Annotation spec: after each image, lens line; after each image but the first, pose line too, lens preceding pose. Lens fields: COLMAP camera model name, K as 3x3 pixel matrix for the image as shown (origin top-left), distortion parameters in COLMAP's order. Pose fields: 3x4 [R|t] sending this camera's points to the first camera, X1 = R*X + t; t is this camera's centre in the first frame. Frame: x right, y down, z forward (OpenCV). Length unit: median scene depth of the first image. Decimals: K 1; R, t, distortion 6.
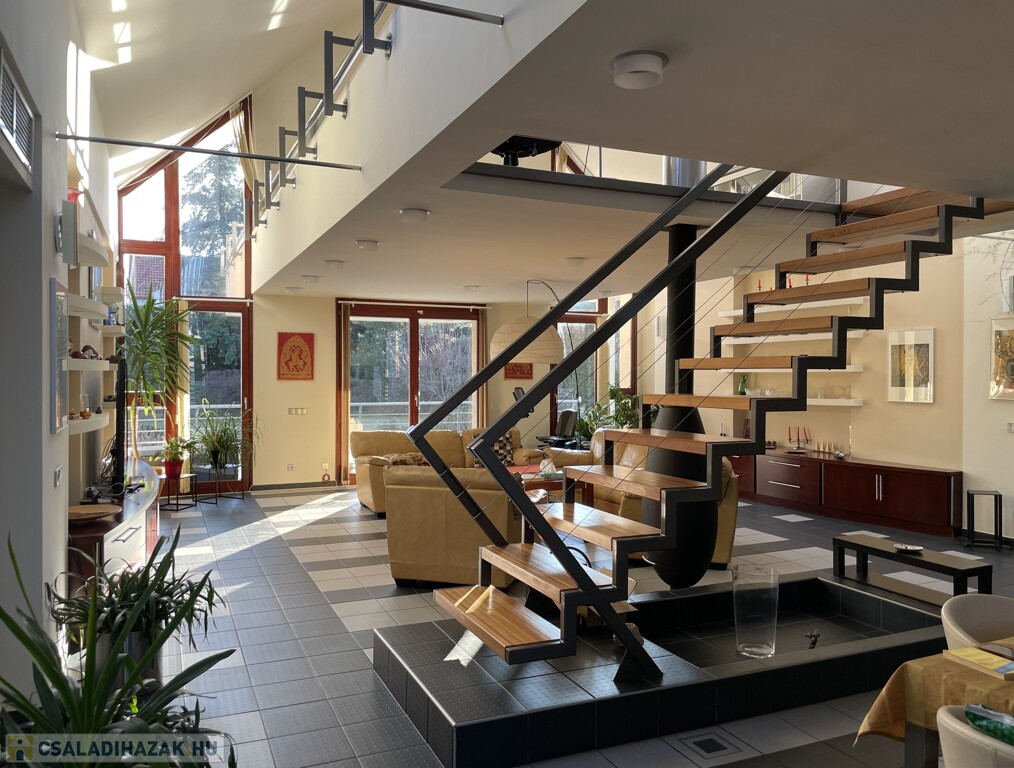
lens RADIAL K [[776.7, 0, 502.0], [0, 776.7, 377.4], [0, 0, 1]] dist [0.048762, -0.004087]
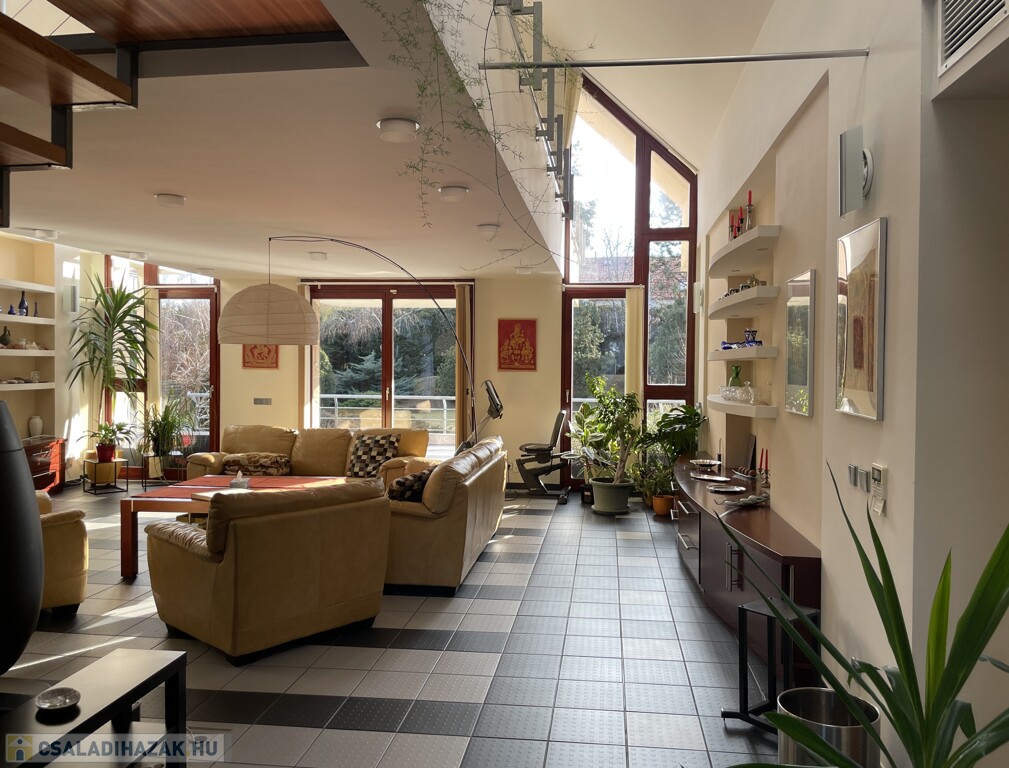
lens RADIAL K [[772.9, 0, 504.3], [0, 772.9, 385.2], [0, 0, 1]] dist [0.048762, -0.004087]
pose [[0.852890, 0.019305, -0.521734, 0.476448], [-0.011895, 0.999775, 0.017549, 0.003790], [0.521955, -0.008762, 0.852928, 0.347164]]
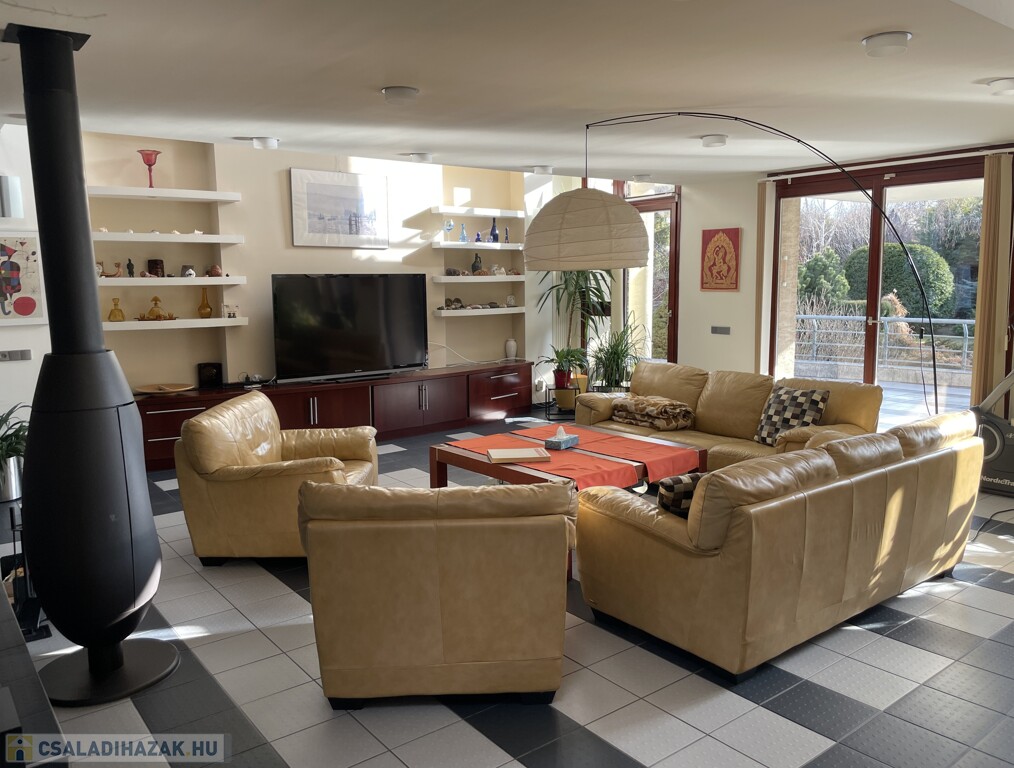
lens RADIAL K [[776.7, 0, 497.0], [0, 776.7, 374.9], [0, 0, 1]] dist [0.048762, -0.004087]
pose [[0.226238, 0.117113, -0.967006, 0.449342], [0.004860, 0.992598, 0.121349, -0.008241], [0.974060, -0.032153, 0.223994, 0.599474]]
